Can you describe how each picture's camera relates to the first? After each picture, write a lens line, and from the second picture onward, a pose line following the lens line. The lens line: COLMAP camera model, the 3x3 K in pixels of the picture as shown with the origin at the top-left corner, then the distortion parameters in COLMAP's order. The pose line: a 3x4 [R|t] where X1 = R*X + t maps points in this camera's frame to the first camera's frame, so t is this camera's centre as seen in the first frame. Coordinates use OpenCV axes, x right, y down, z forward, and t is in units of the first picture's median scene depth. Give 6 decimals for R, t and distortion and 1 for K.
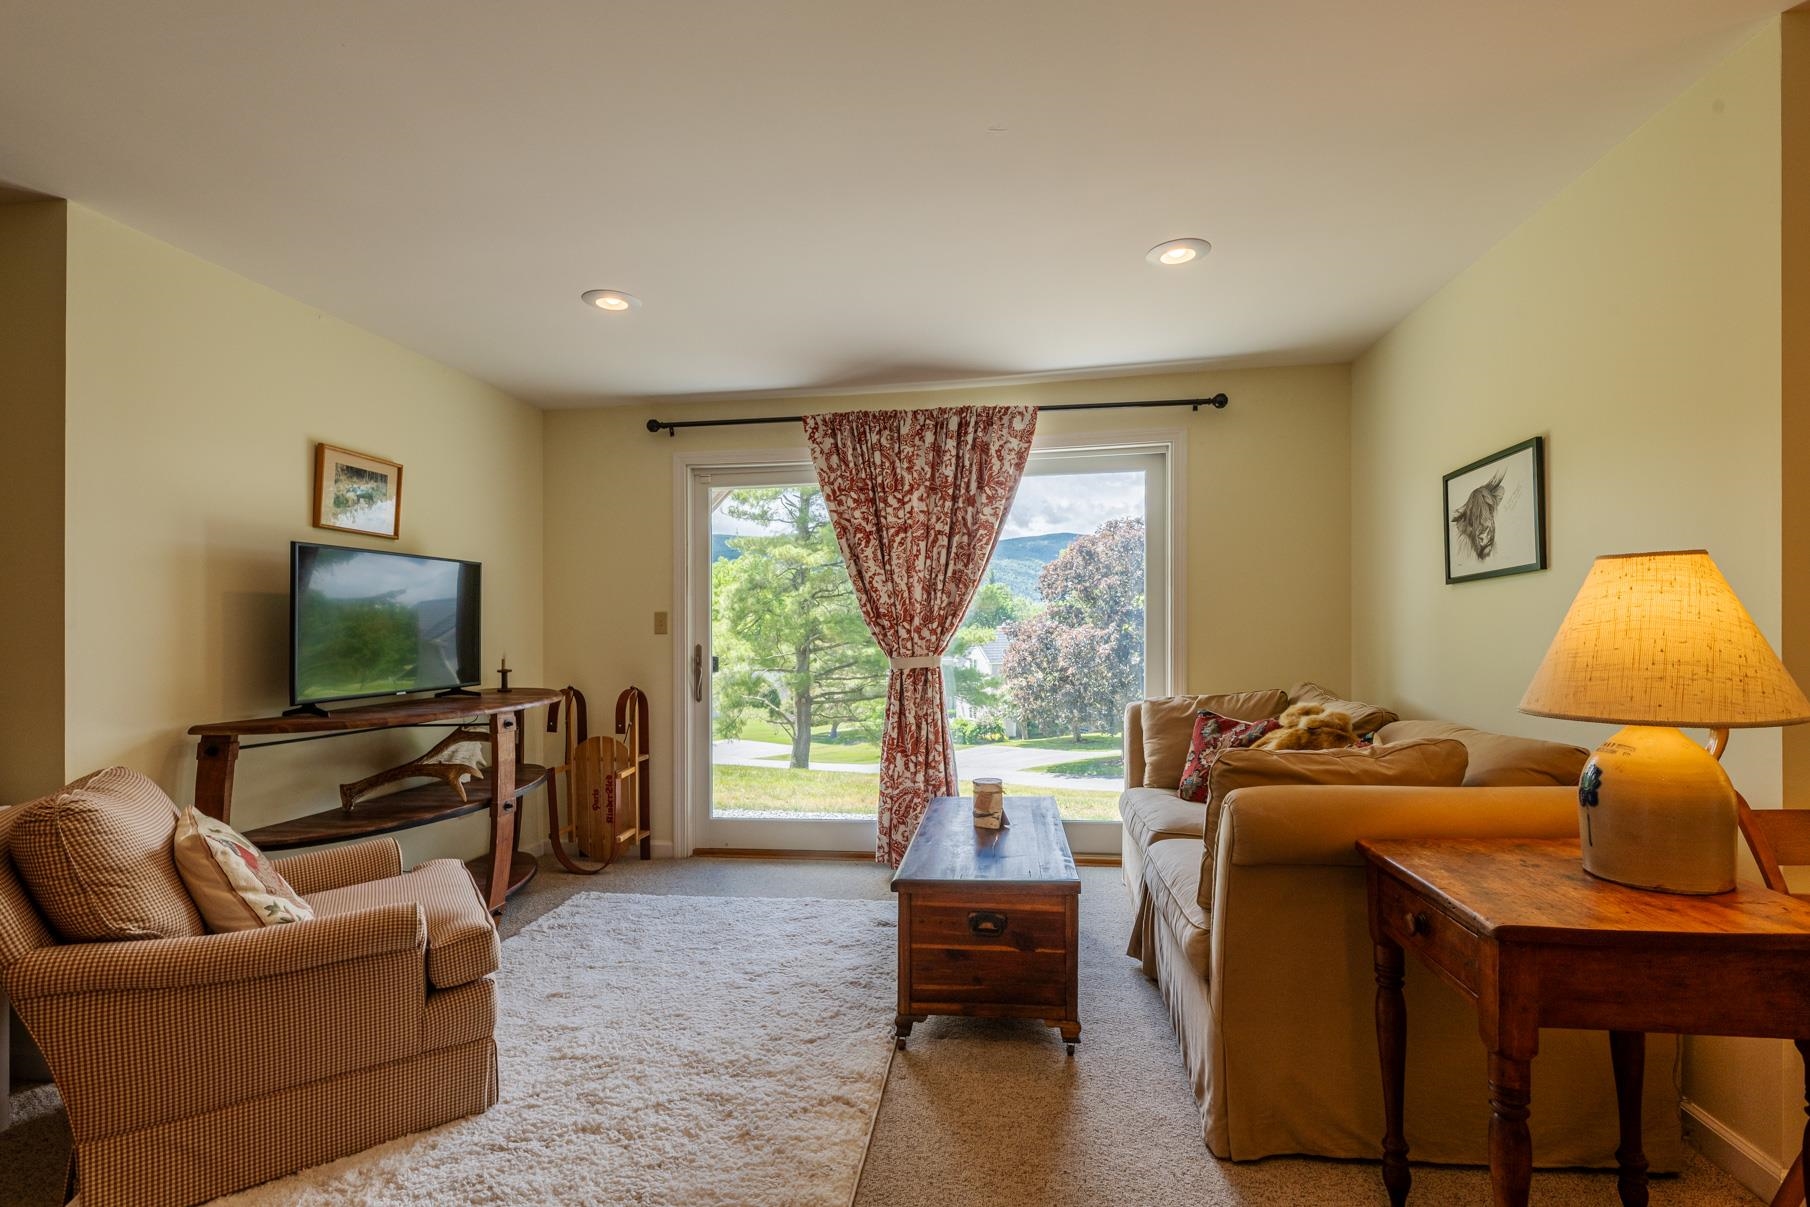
lens RADIAL K [[846.8, 0, 905.2], [0, 846.8, 640.2], [0, 0, 1]] dist [-0.002026, -0.000192]
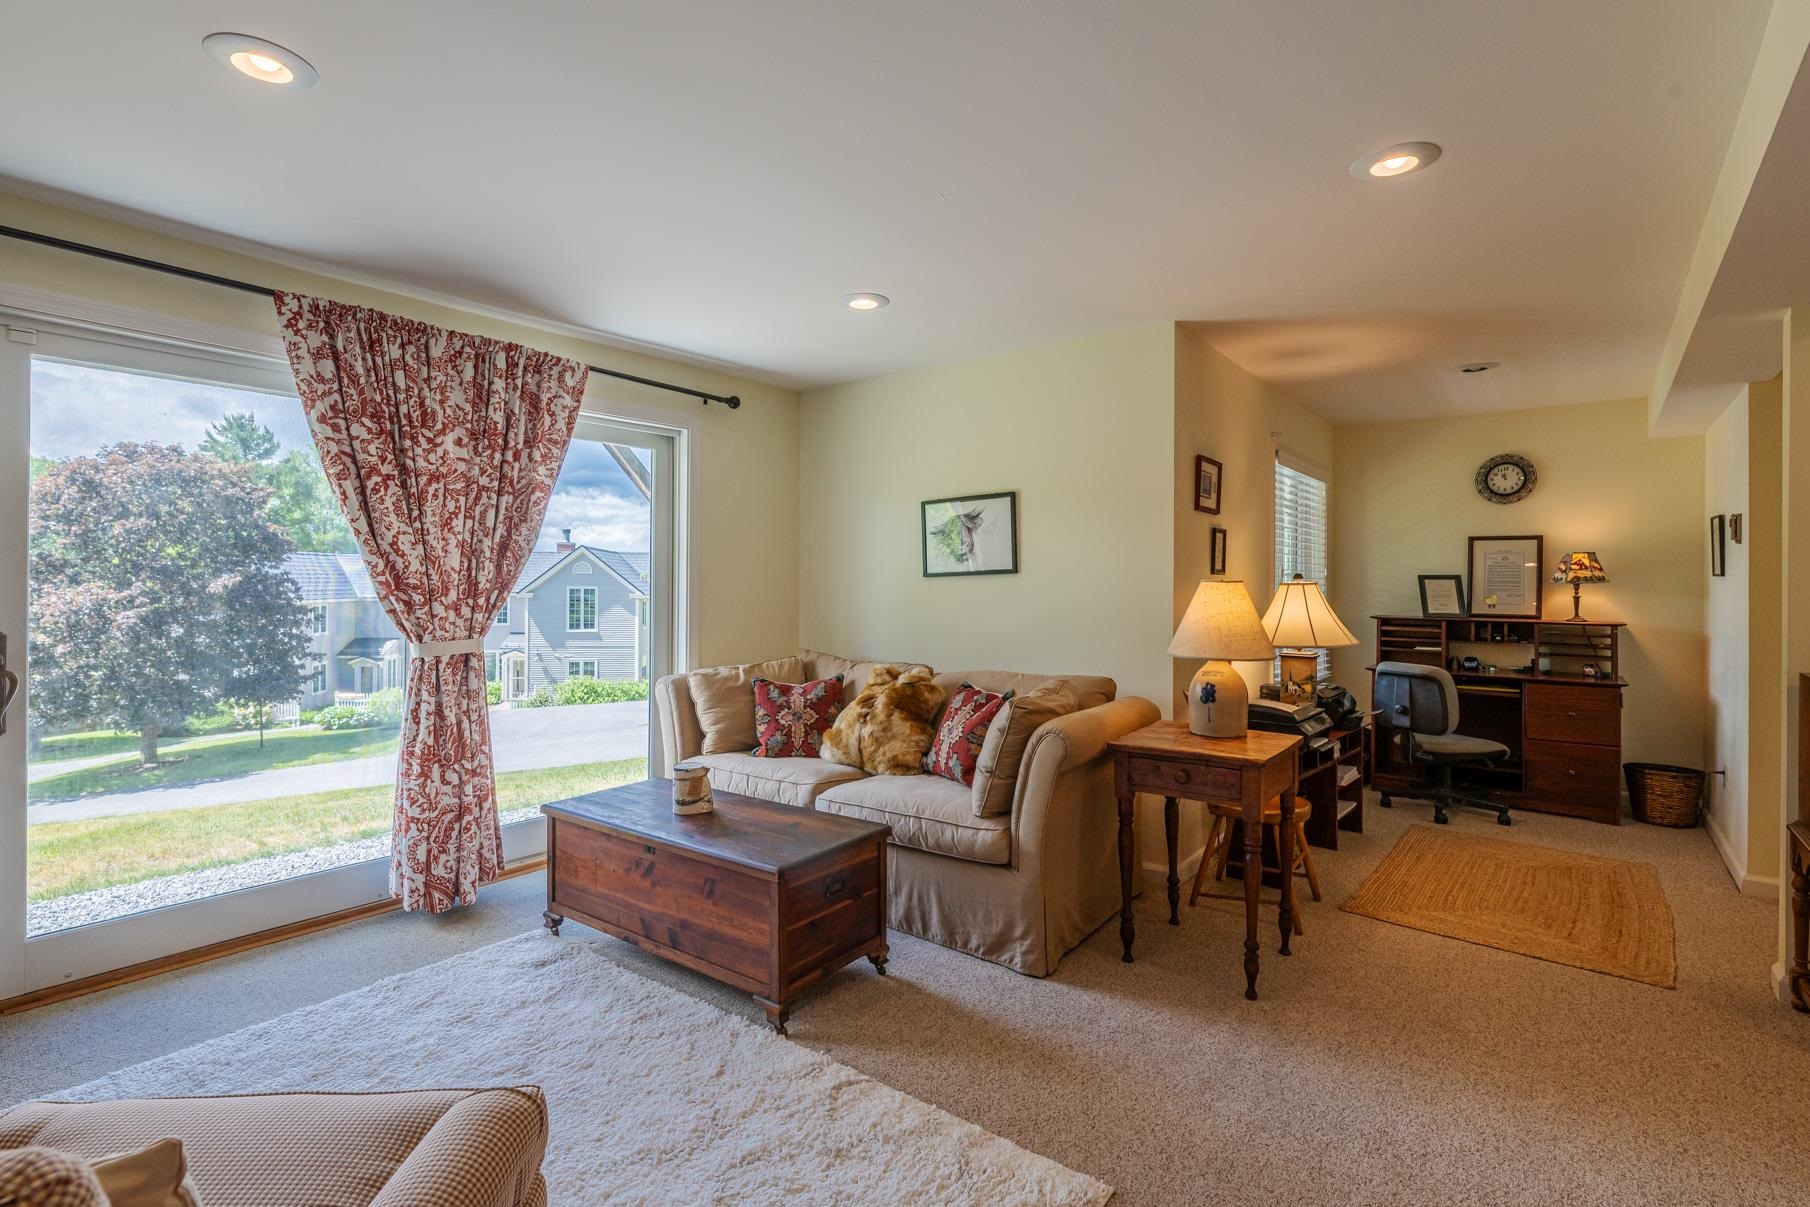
lens RADIAL K [[869.6, 0, 905.0], [0, 869.6, 603.5], [0, 0, 1]] dist [-0.000453, 0.000182]
pose [[0.480324, -0.000733, 0.877091, -0.504025], [-0.000881, 0.999999, 0.001318, -0.016499], [-0.877091, -0.001406, 0.480323, 0.233497]]
